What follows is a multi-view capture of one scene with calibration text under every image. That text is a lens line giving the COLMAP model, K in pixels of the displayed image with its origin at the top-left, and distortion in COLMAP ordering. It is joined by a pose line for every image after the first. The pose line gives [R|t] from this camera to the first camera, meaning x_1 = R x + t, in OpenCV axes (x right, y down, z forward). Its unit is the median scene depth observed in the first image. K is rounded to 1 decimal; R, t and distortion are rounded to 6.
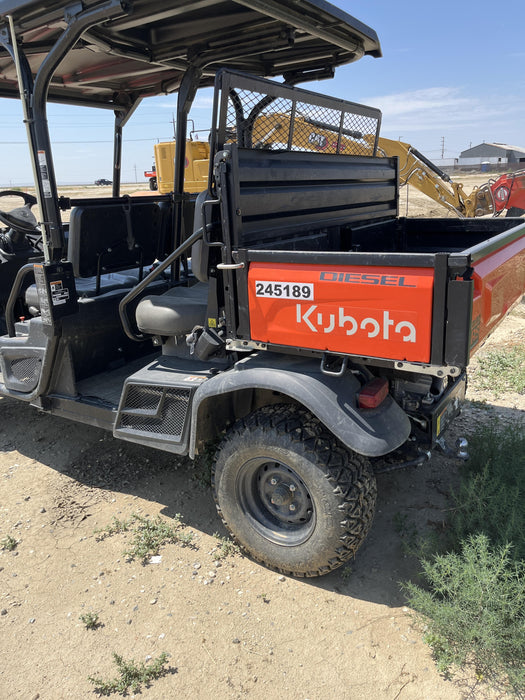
lens RADIAL K [[531.2, 0, 279.7], [0, 531.2, 333.6], [0, 0, 1]] dist [0.049841, -0.001696]
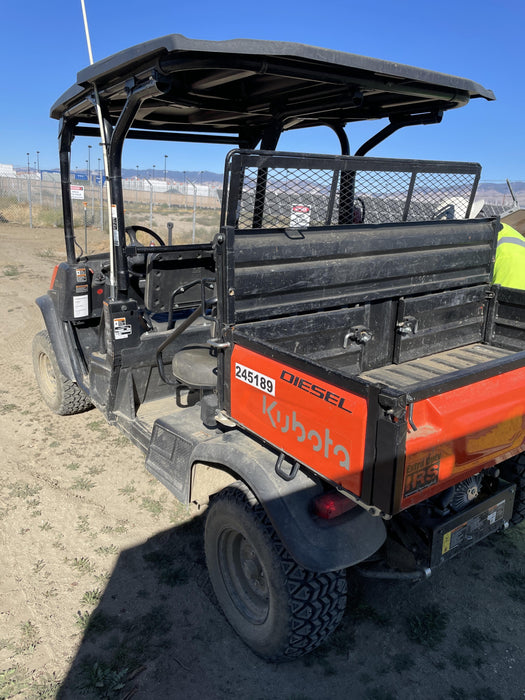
lens RADIAL K [[530.3, 0, 262.5], [0, 530.3, 350.0], [0, 0, 1]] dist [0.053953, -0.002237]
pose [[0.926569, 0.154932, -0.342732, 0.342285], [-0.144324, 0.987921, 0.056413, -0.187405], [0.347332, -0.002806, 0.937738, 0.079468]]
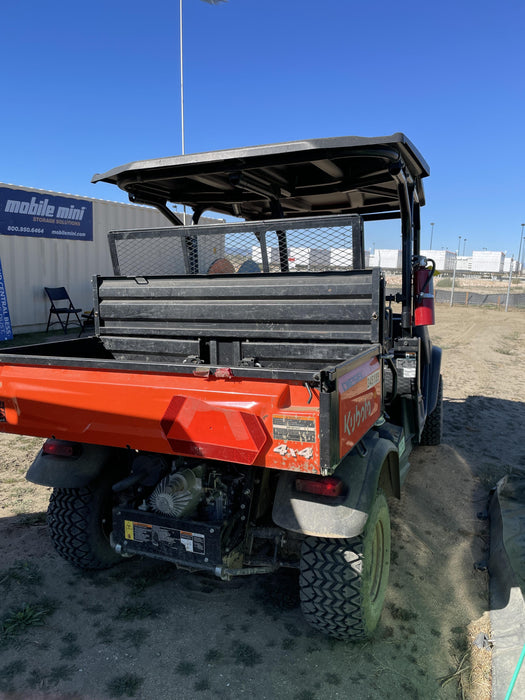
lens RADIAL K [[530.3, 0, 262.5], [0, 530.3, 350.0], [0, 0, 1]] dist [0.053953, -0.002237]
pose [[0.141085, 0.166566, -0.975885, 1.659797], [-0.247193, 0.960449, 0.128195, -0.469992], [0.958640, 0.223145, 0.176678, 1.252842]]
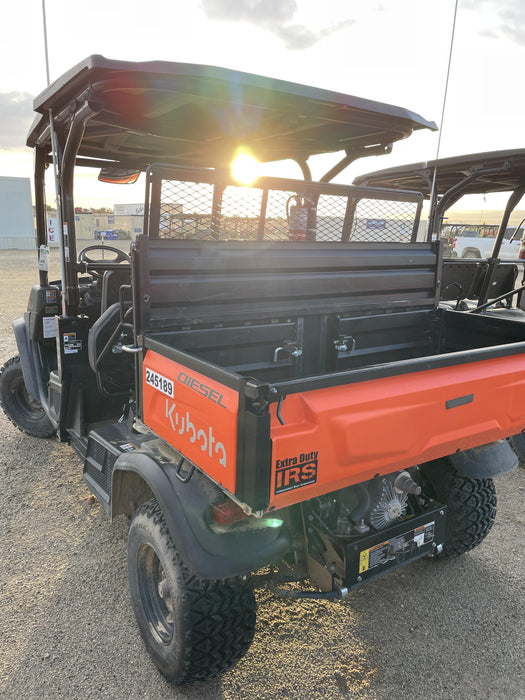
lens RADIAL K [[530.3, 0, 262.5], [0, 530.3, 350.0], [0, 0, 1]] dist [0.053953, -0.002237]
pose [[0.911583, 0.148672, -0.383292, 0.541776], [-0.167635, 0.985714, -0.016345, -0.153137], [0.375386, 0.079153, 0.923483, 0.145592]]
